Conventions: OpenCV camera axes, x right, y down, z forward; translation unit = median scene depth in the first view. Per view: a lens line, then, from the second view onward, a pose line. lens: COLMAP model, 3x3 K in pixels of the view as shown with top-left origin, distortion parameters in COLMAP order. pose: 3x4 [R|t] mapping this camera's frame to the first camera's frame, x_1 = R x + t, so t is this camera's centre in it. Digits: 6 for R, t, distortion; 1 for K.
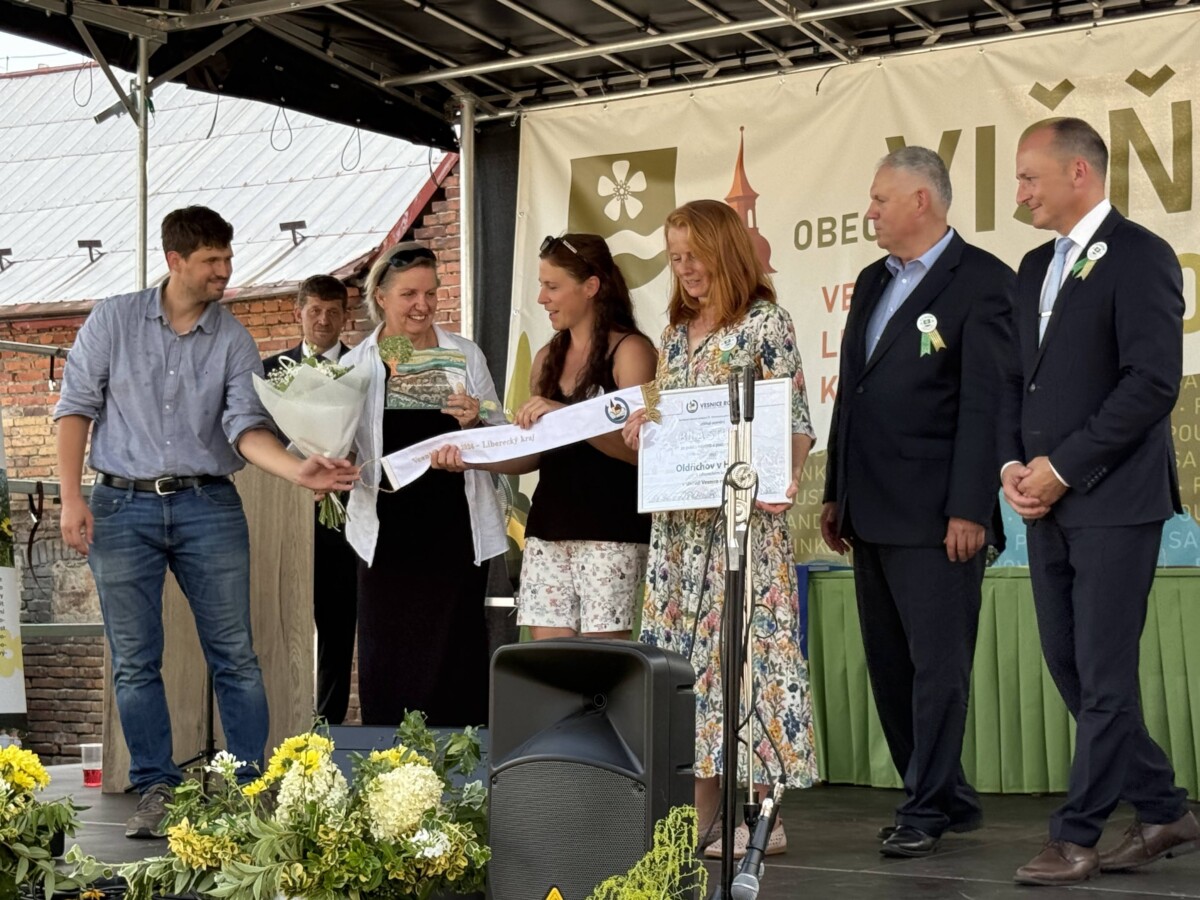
lens RADIAL K [[2414.0, 0, 597.3], [0, 2414.0, 458.3], [0, 0, 1]] dist [0.043752, 0.000000]
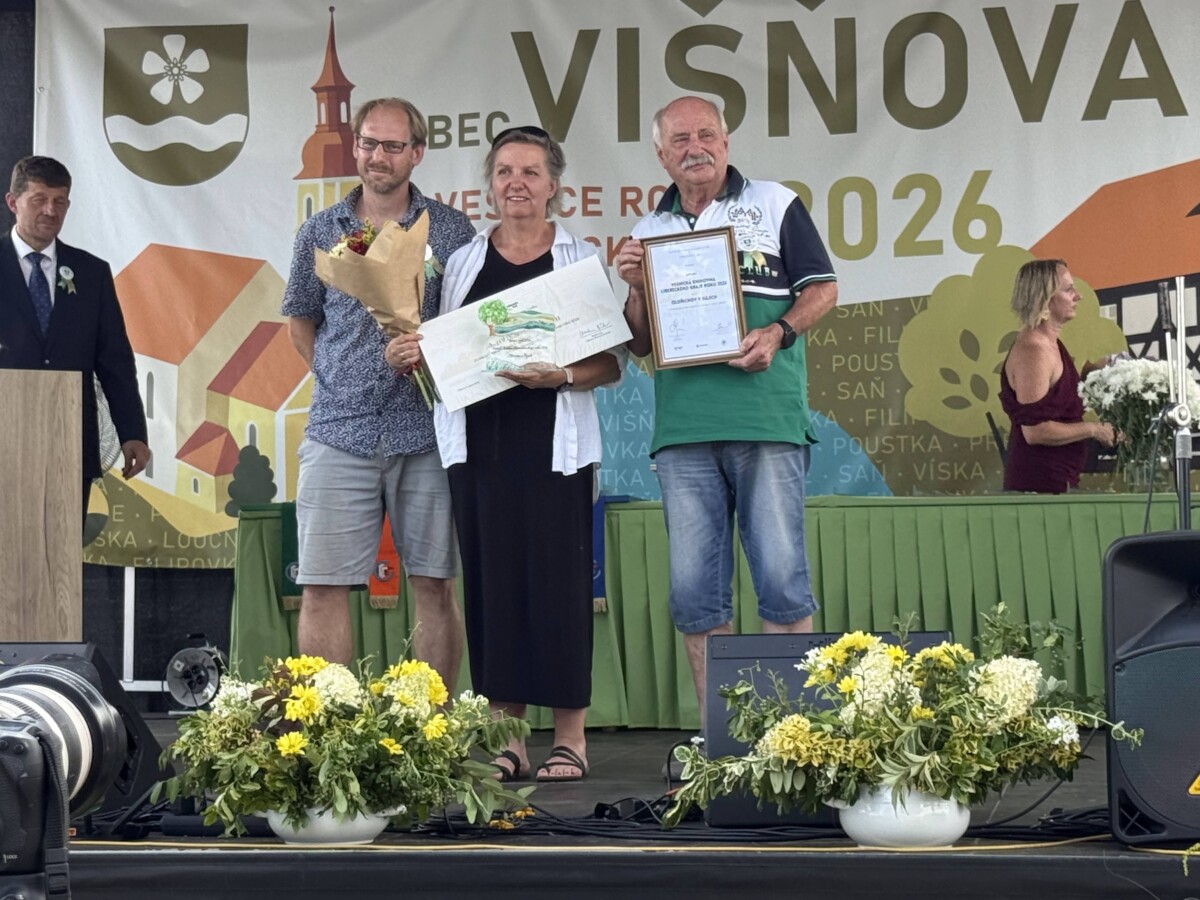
lens RADIAL K [[2955.5, 0, 612.9], [0, 2955.5, 438.2], [0, 0, 1]] dist [0.098462, 0.000000]
pose [[0.914581, 0.009409, 0.404293, -0.347929], [-0.014283, 0.999857, 0.009040, 0.011103], [-0.404150, -0.014042, 0.914585, -0.042099]]
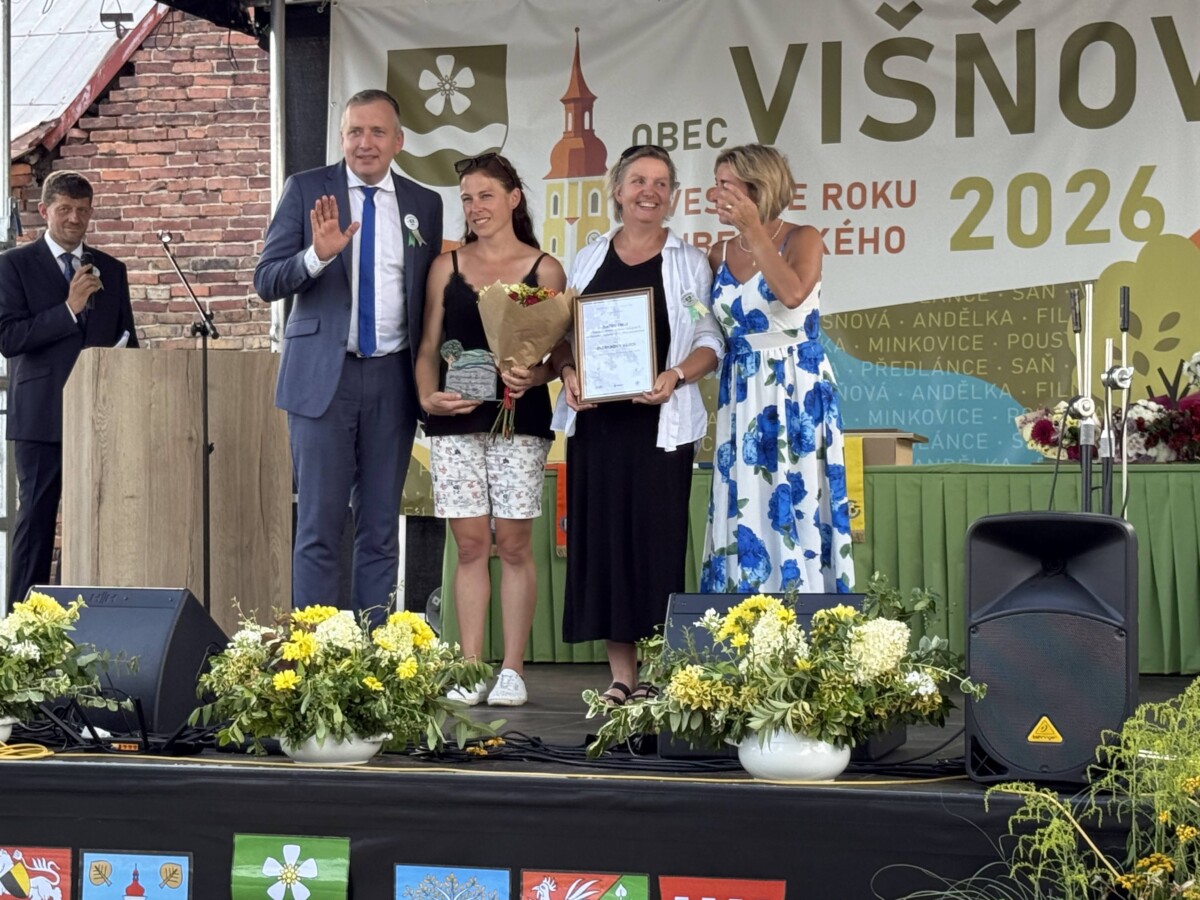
lens RADIAL K [[2660.7, 0, 594.3], [0, 2660.7, 458.4], [0, 0, 1]] dist [0.091681, 0.000000]
pose [[0.970069, 0.006955, 0.242731, -0.249667], [-0.016719, 0.999131, 0.038189, -0.000264], [-0.242255, -0.041104, 0.969342, -0.110927]]
